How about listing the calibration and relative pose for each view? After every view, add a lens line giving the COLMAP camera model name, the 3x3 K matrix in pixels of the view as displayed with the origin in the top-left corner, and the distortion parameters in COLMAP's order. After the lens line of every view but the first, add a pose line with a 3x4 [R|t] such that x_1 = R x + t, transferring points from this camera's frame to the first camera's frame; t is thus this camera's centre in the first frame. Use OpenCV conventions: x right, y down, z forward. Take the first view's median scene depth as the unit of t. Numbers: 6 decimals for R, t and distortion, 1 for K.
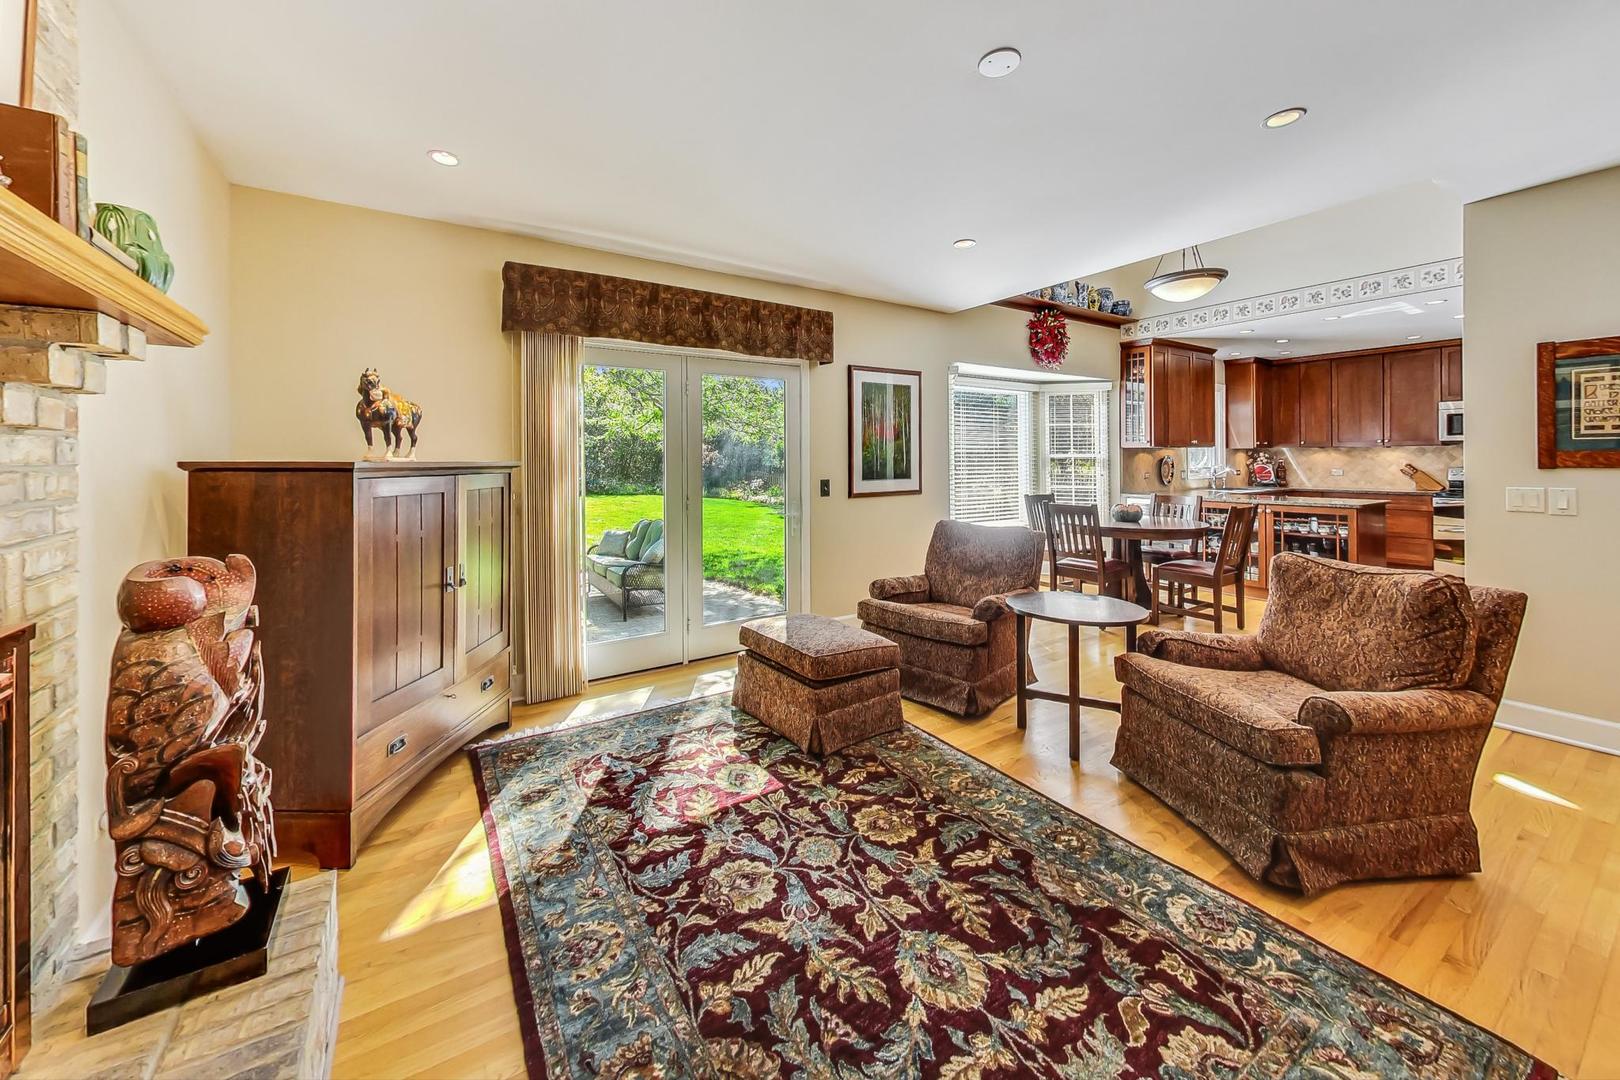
lens RADIAL K [[596.6, 0, 783.6], [0, 596.6, 461.6], [0, 0, 1]] dist [0.002000, -0.000231]
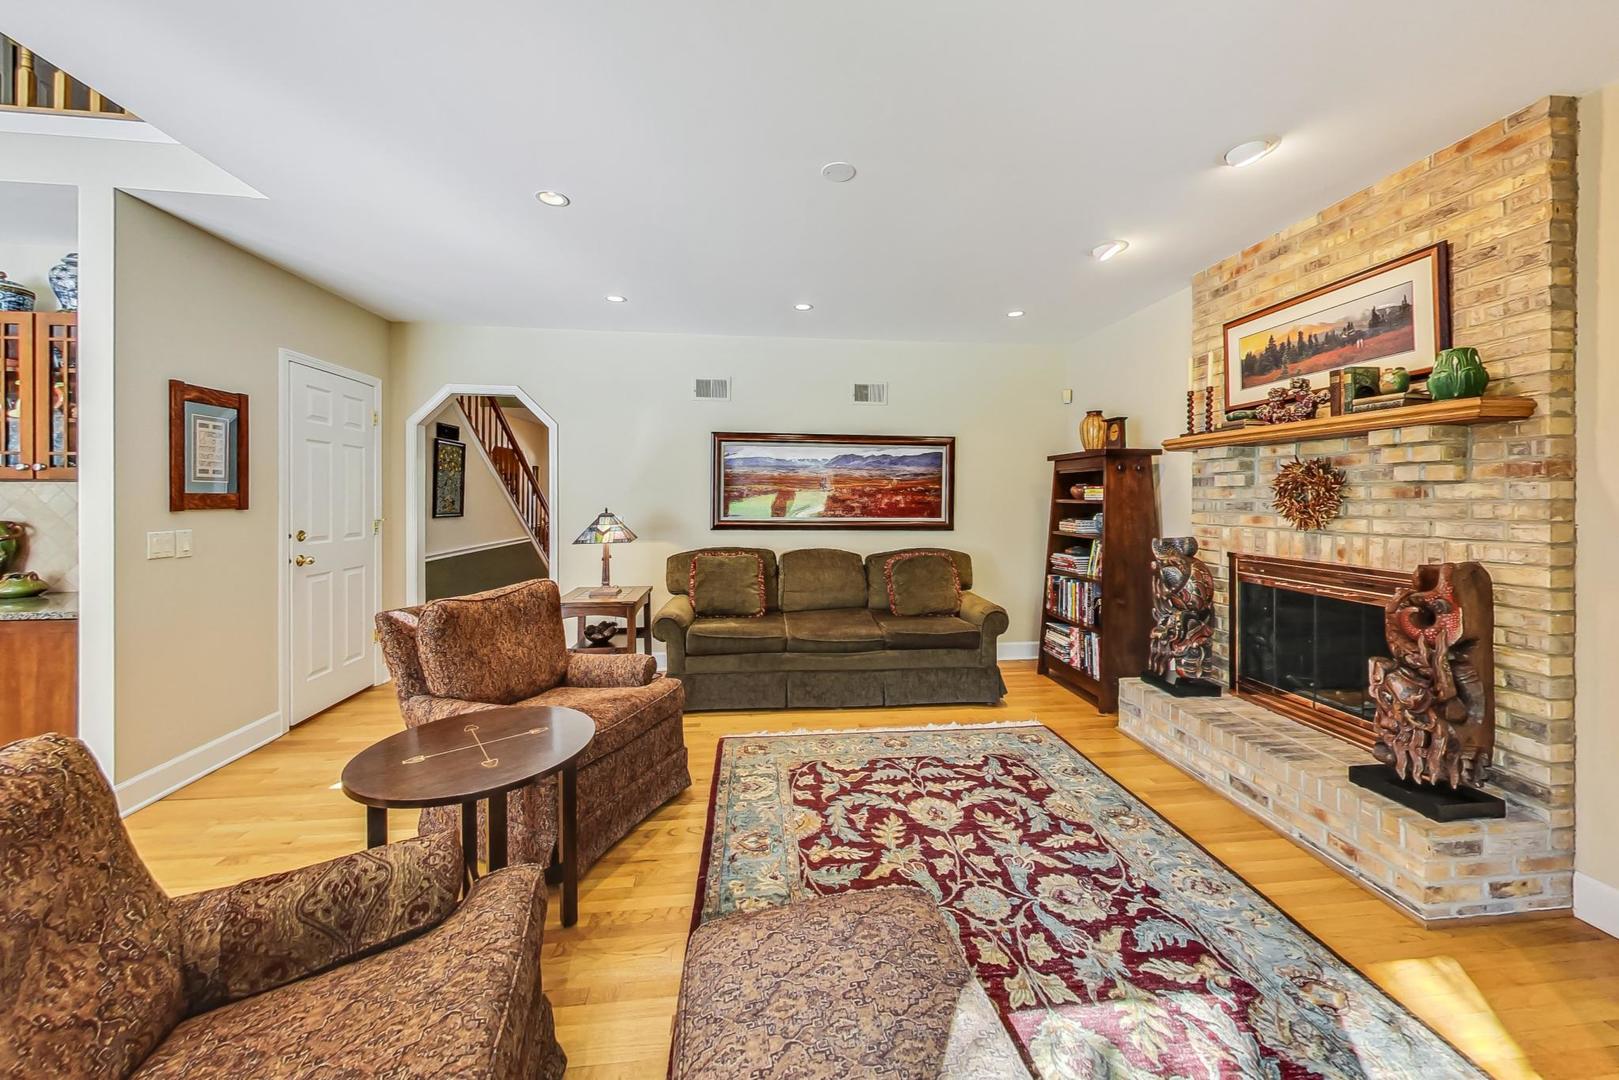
lens RADIAL K [[596.3, 0, 814.5], [0, 596.3, 504.9], [0, 0, 1]] dist [0.002000, -0.000231]
pose [[-0.904698, -0.000545, 0.426053, -0.108147], [0.005002, 0.999917, 0.011901, -0.006512], [-0.426024, 0.012898, -0.904620, 2.131923]]
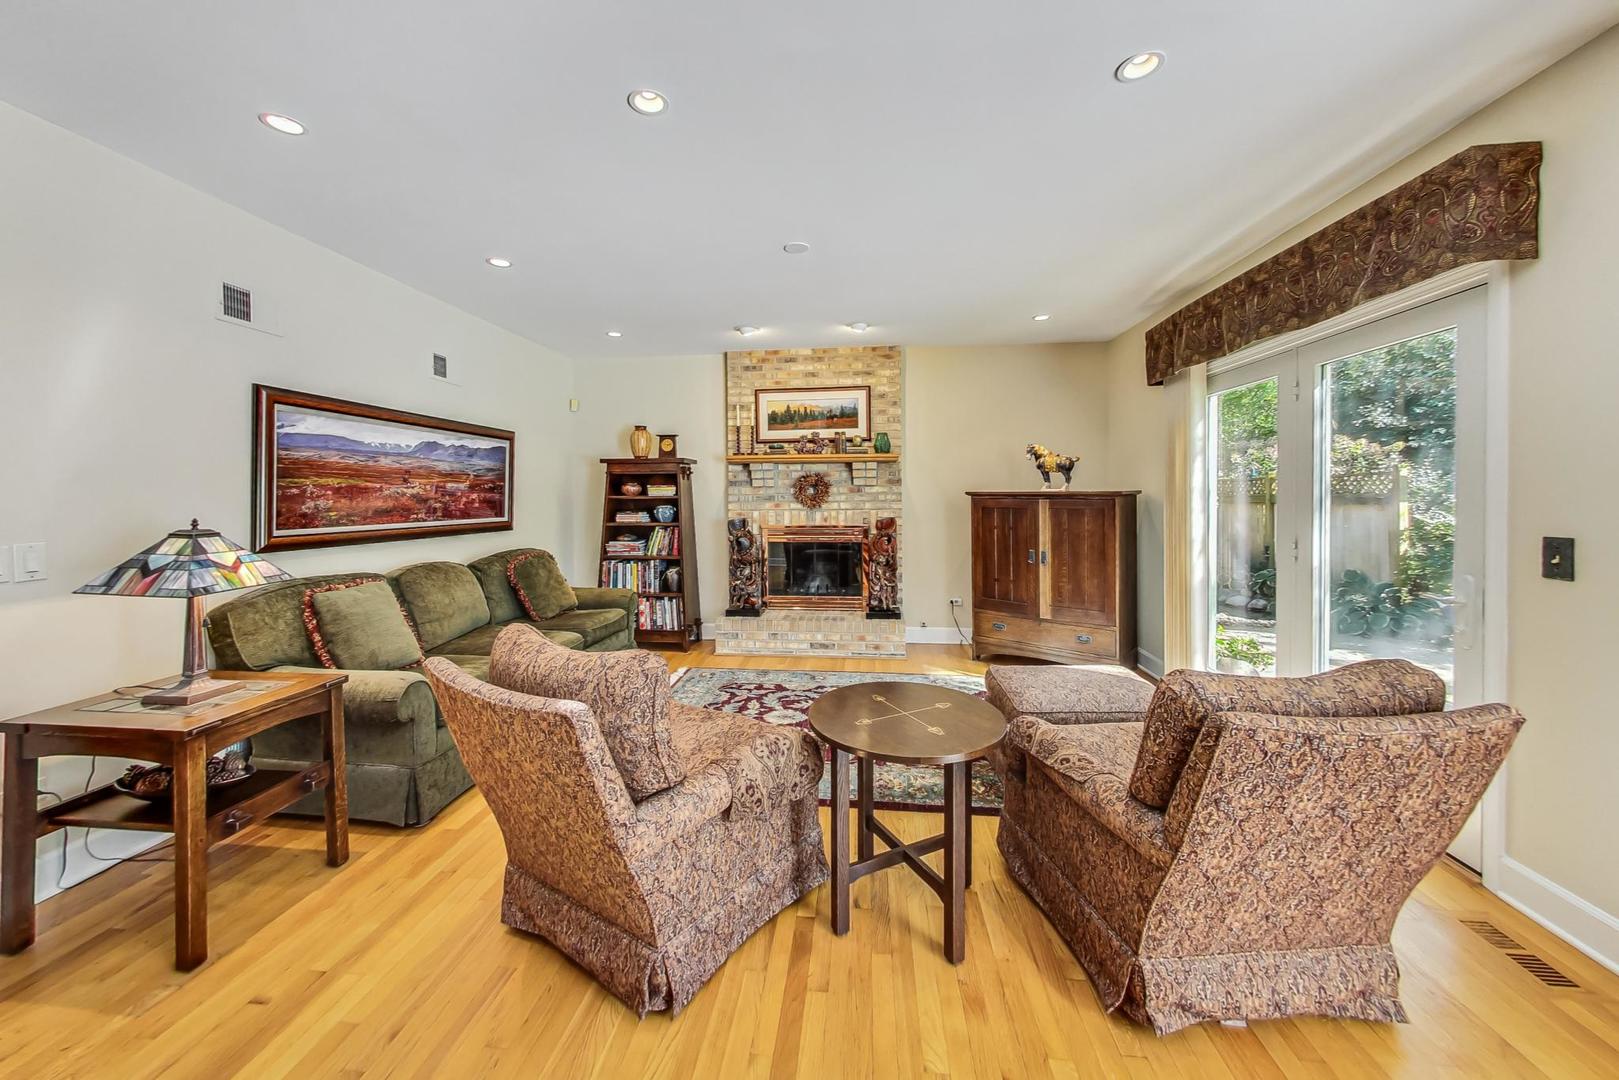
lens RADIAL K [[596.3, 0, 811.4], [0, 596.3, 496.9], [0, 0, 1]] dist [0.002000, -0.000231]
pose [[-0.590923, 0.016801, -0.806553, 1.571072], [0.009597, 0.999859, 0.013796, -0.019292], [0.806671, 0.000412, -0.591000, 1.992809]]
